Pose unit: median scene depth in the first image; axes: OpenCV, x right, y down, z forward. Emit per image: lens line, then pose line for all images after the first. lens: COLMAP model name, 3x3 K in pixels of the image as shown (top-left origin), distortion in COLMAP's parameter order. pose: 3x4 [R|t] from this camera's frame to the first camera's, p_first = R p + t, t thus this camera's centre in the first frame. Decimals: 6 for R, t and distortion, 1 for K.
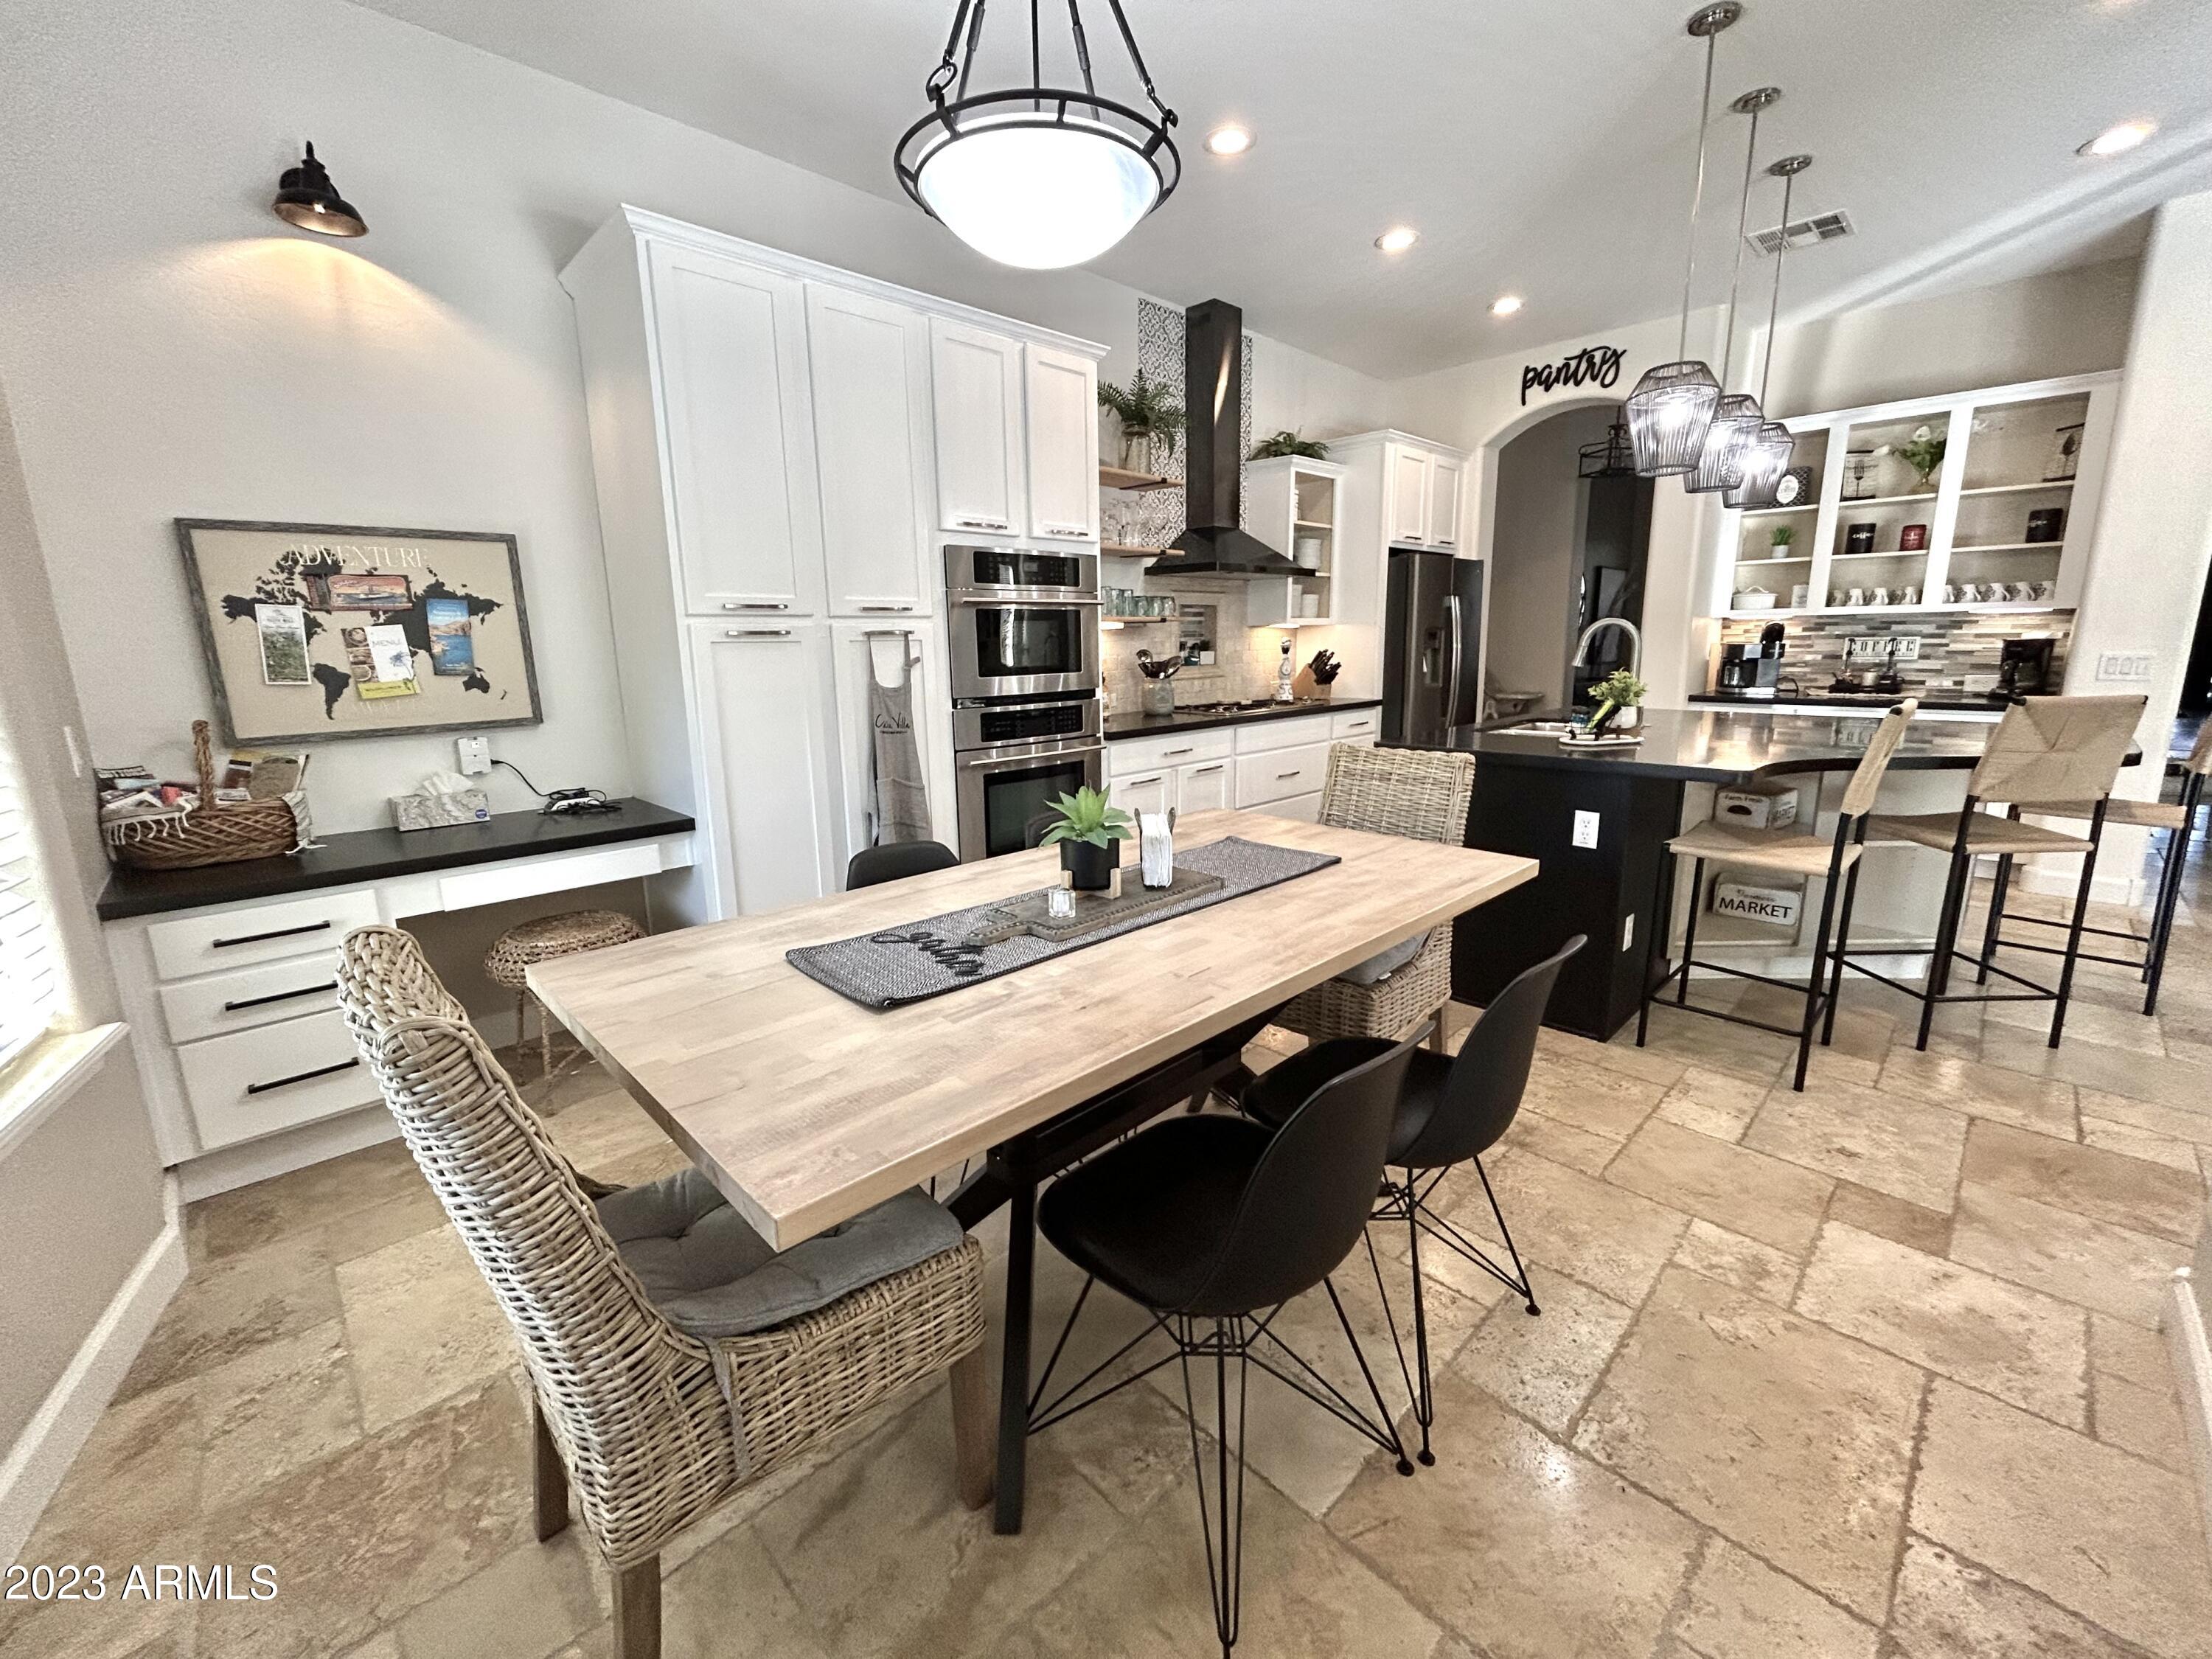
lens RADIAL K [[891.9, 0, 1107.1], [0, 891.9, 823.9], [0, 0, 1]] dist [-0.000297, 0.000127]
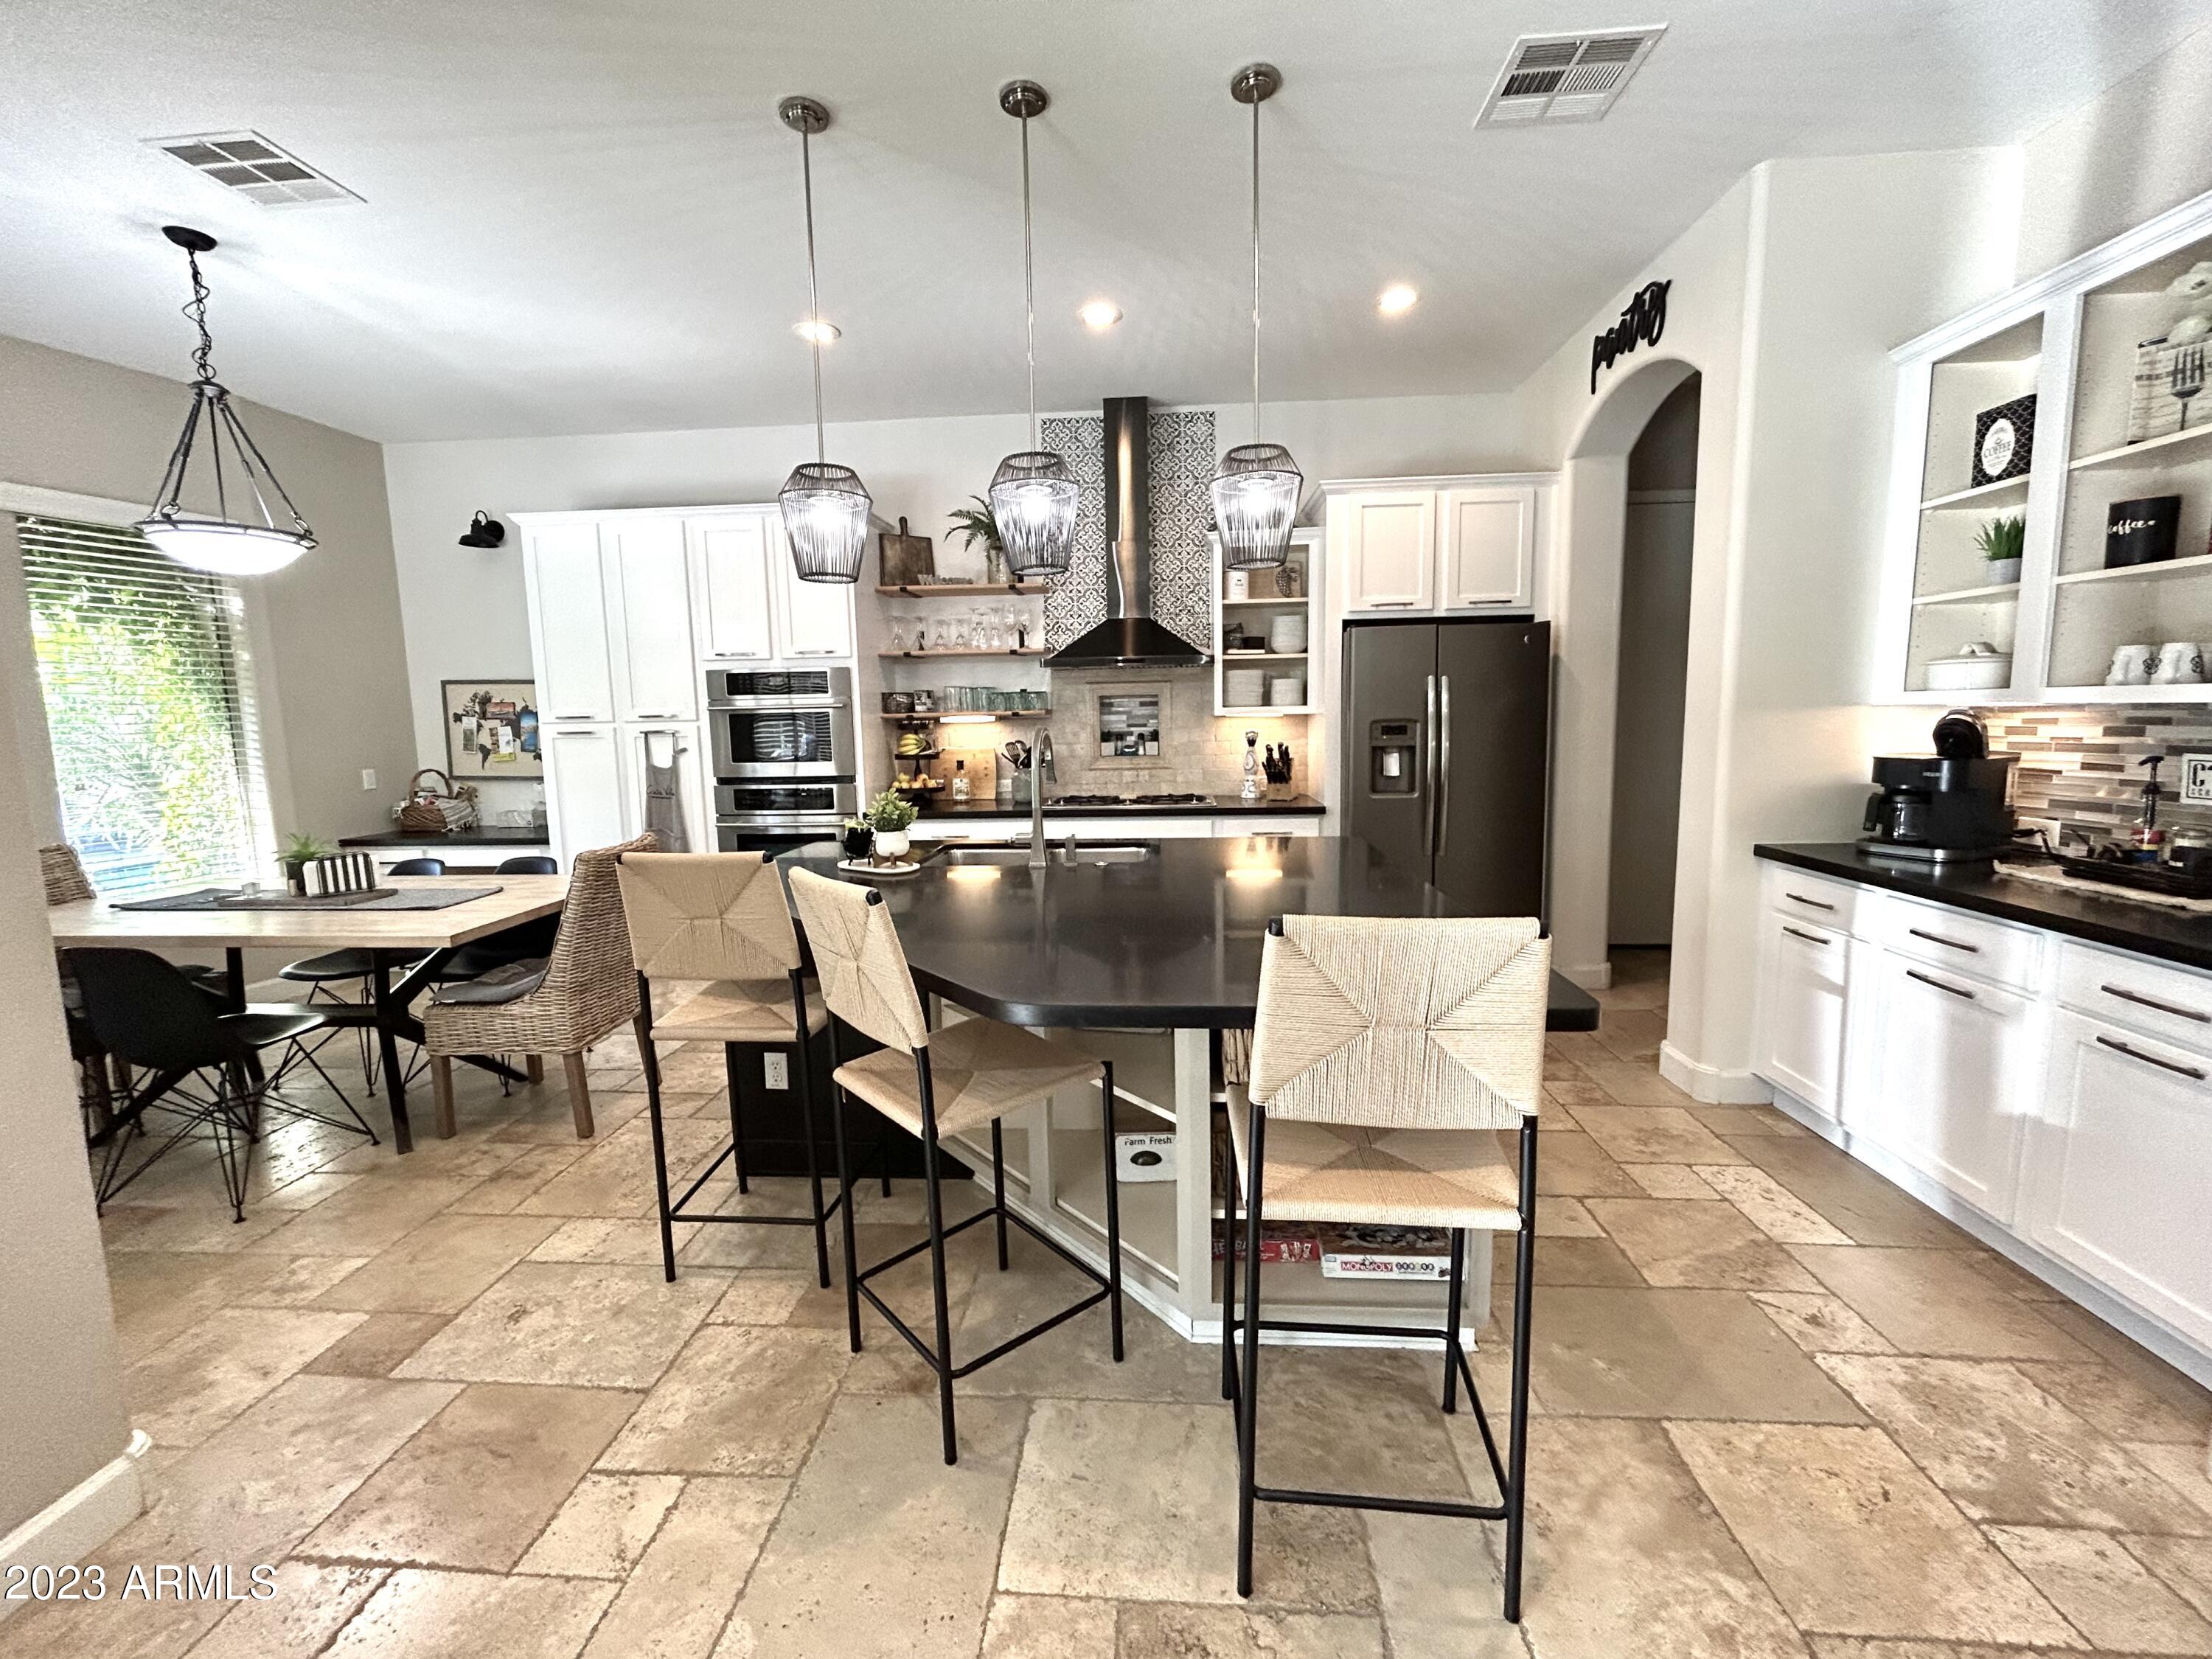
lens RADIAL K [[891.9, 0, 1110.4], [0, 891.9, 830.5], [0, 0, 1]] dist [-0.000297, 0.000127]
pose [[0.661496, 0.103732, -0.742740, 1.412883], [-0.145587, 0.989309, 0.008507, -0.176201], [0.735682, 0.102506, 0.669526, 0.582657]]
